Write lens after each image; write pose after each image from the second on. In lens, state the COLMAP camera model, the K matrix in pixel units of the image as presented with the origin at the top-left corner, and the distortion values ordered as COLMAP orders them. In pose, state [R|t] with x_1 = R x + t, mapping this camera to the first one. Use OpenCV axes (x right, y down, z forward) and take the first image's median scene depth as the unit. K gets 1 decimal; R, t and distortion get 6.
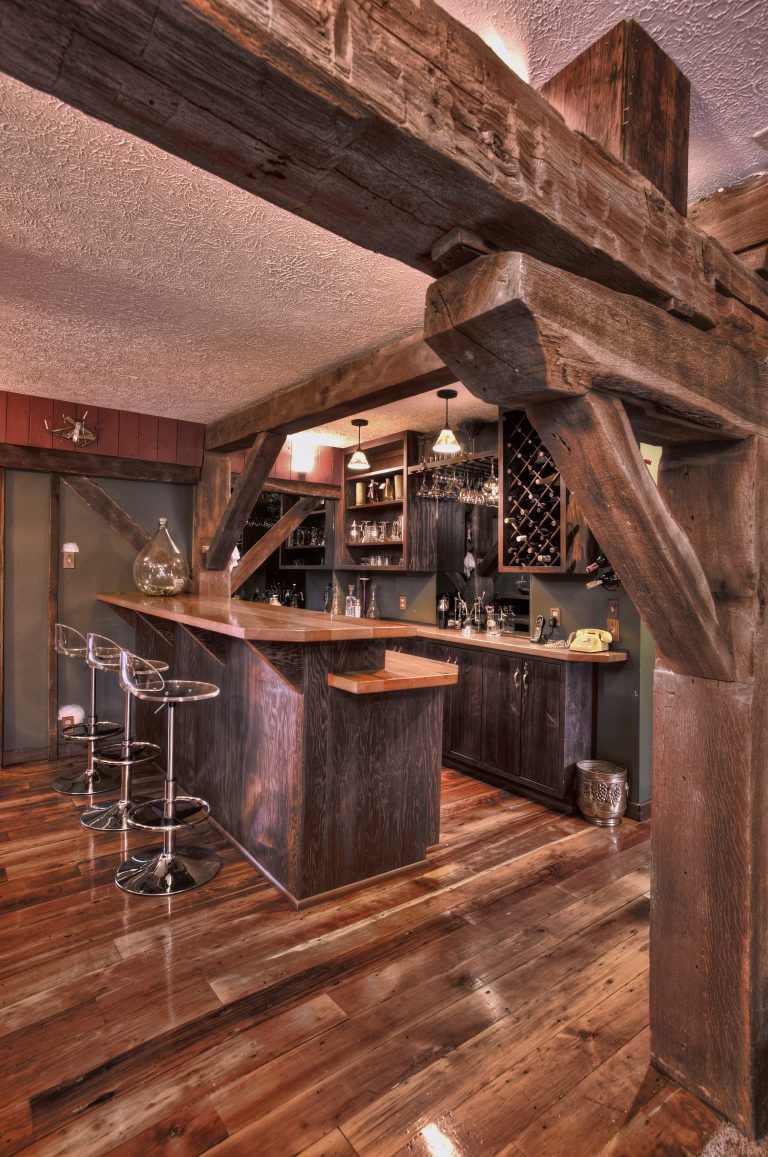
lens RADIAL K [[579.6, 0, 384.0], [0, 579.6, 578.5], [0, 0, 1]] dist [0.013898, 0.001178]
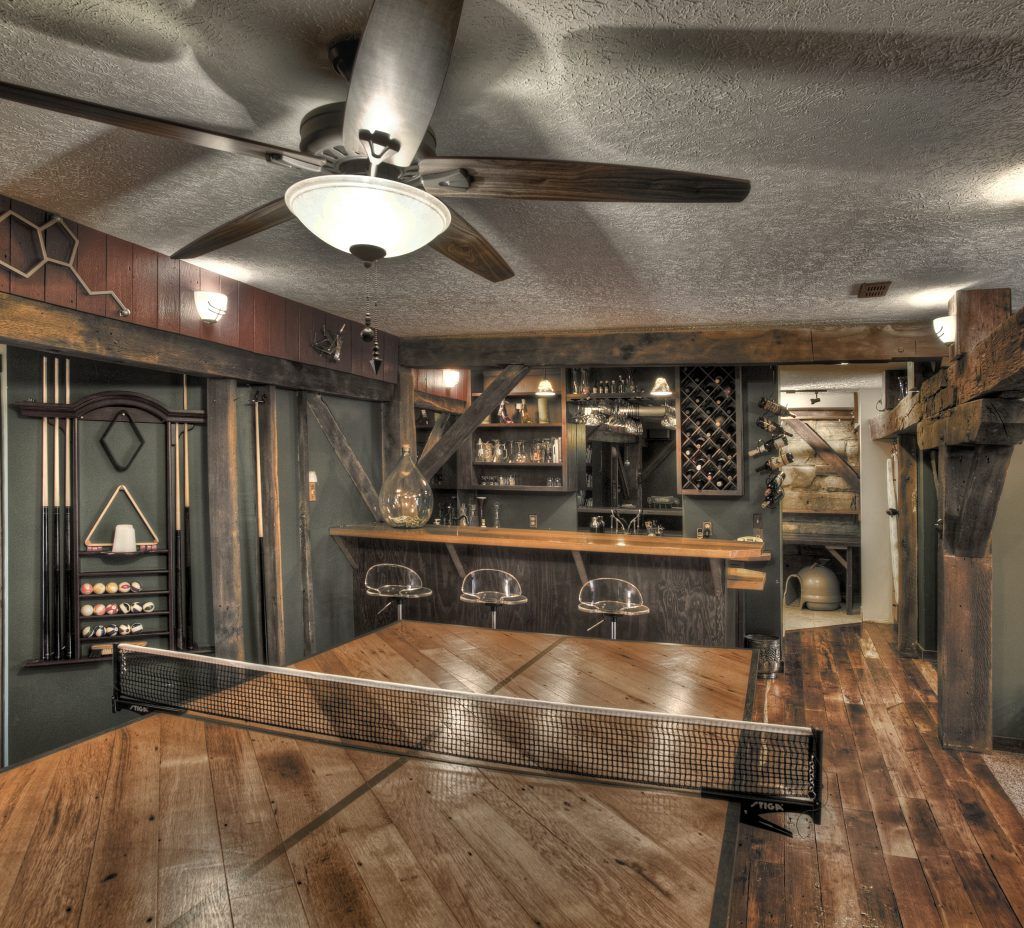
lens RADIAL K [[752.9, 0, 565.7], [0, 752.9, 477.0], [0, 0, 1]] dist [-0.024029, -0.005294]
pose [[0.815246, -0.009944, 0.579029, -0.998429], [0.006040, 0.999944, 0.008668, -0.068324], [-0.579083, -0.003569, 0.815261, -0.160879]]
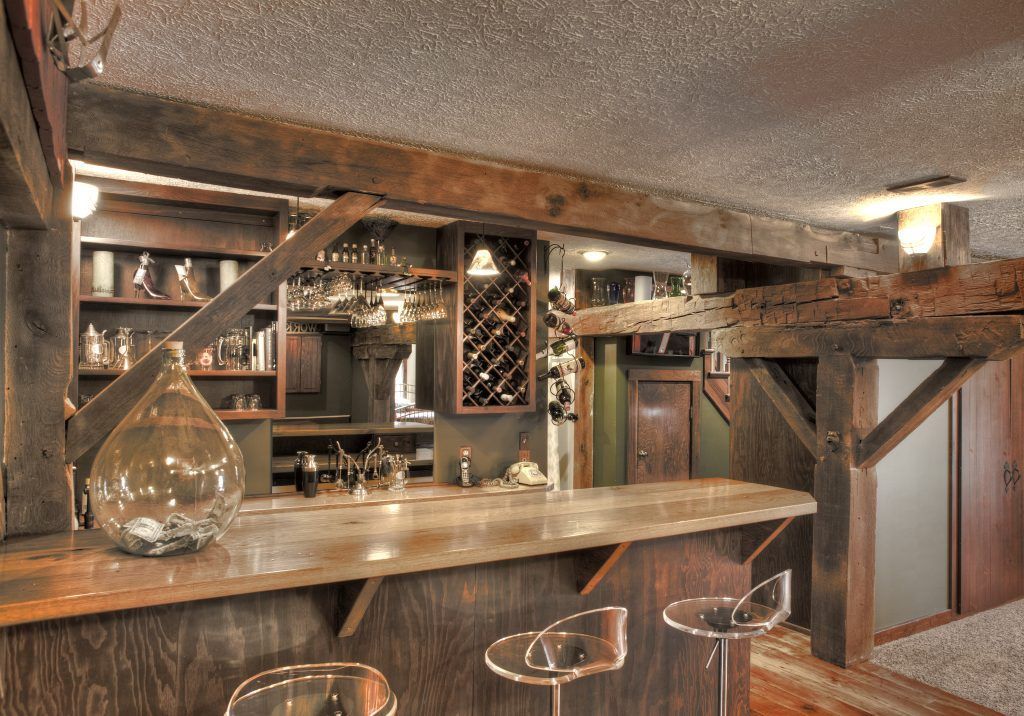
lens RADIAL K [[701.6, 0, 573.1], [0, 701.6, 353.5], [0, 0, 1]] dist [-0.035739, 0.001215]
pose [[0.075175, 0.004509, 0.997160, -0.927388], [0.003313, 0.999983, -0.004771, -0.106193], [-0.997165, 0.003662, 0.075159, 0.829374]]
